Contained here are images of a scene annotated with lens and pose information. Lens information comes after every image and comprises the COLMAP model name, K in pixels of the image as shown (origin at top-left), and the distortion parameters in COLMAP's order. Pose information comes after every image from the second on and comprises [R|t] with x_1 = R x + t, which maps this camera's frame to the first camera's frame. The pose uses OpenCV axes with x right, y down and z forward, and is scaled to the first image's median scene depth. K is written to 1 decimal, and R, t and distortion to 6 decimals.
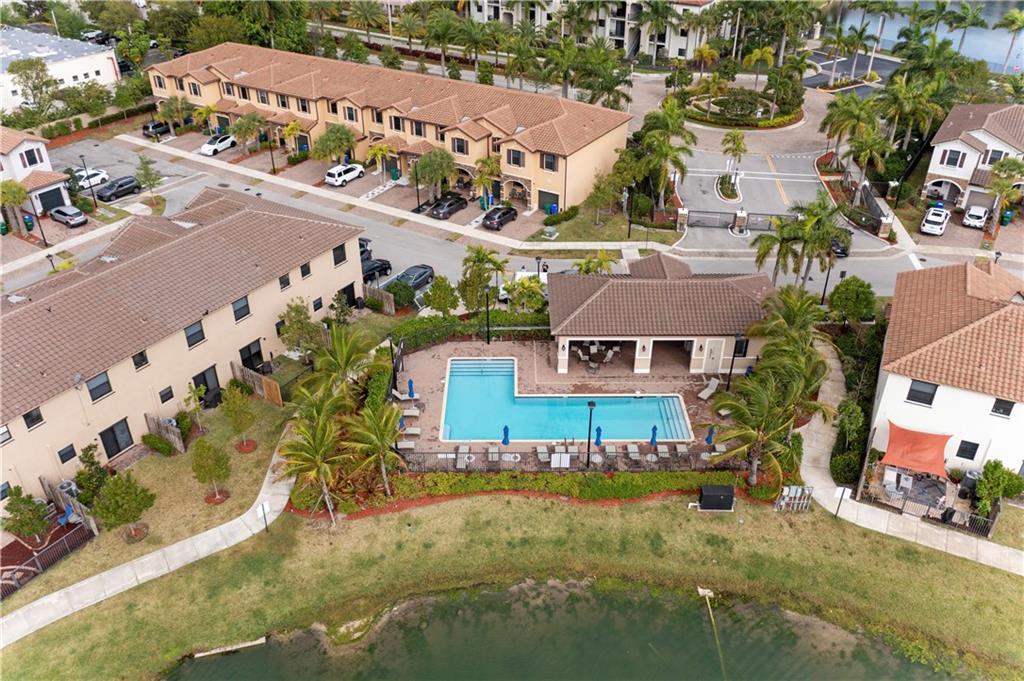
lens RADIAL K [[812.5, 0, 508.2], [0, 812.5, 340.2], [0, 0, 1]] dist [-0.013621, 0.009544]
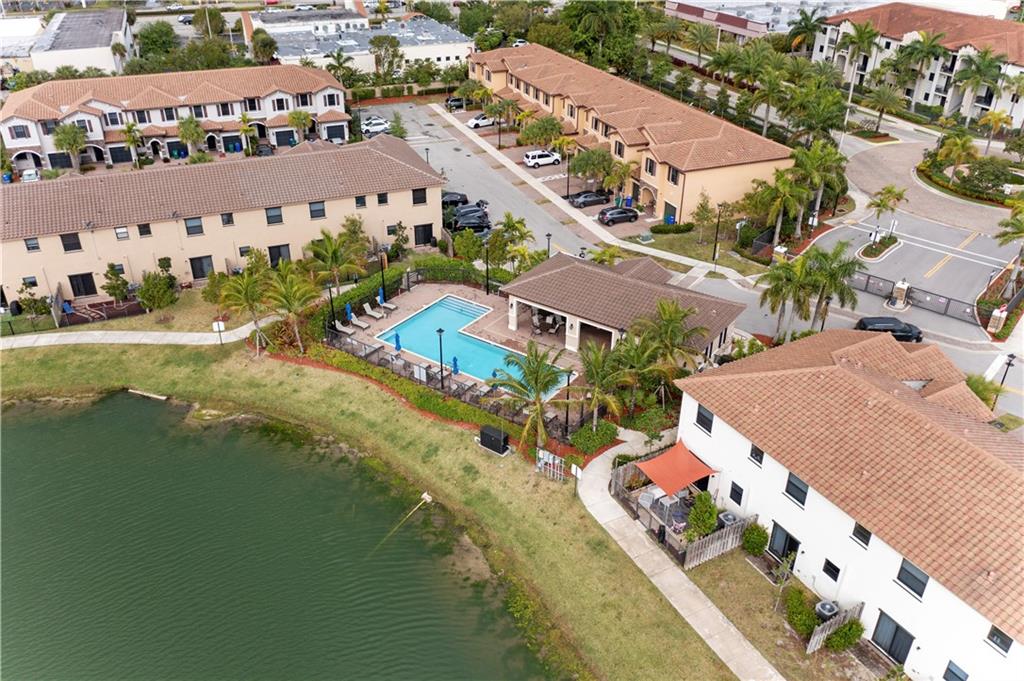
lens RADIAL K [[812.5, 0, 508.2], [0, 812.5, 340.2], [0, 0, 1]] dist [-0.013621, 0.009544]
pose [[0.812532, 0.294042, -0.503320, 0.459126], [-0.314862, 0.948044, 0.045555, 0.003171], [0.490565, 0.121461, 0.862898, 0.010937]]
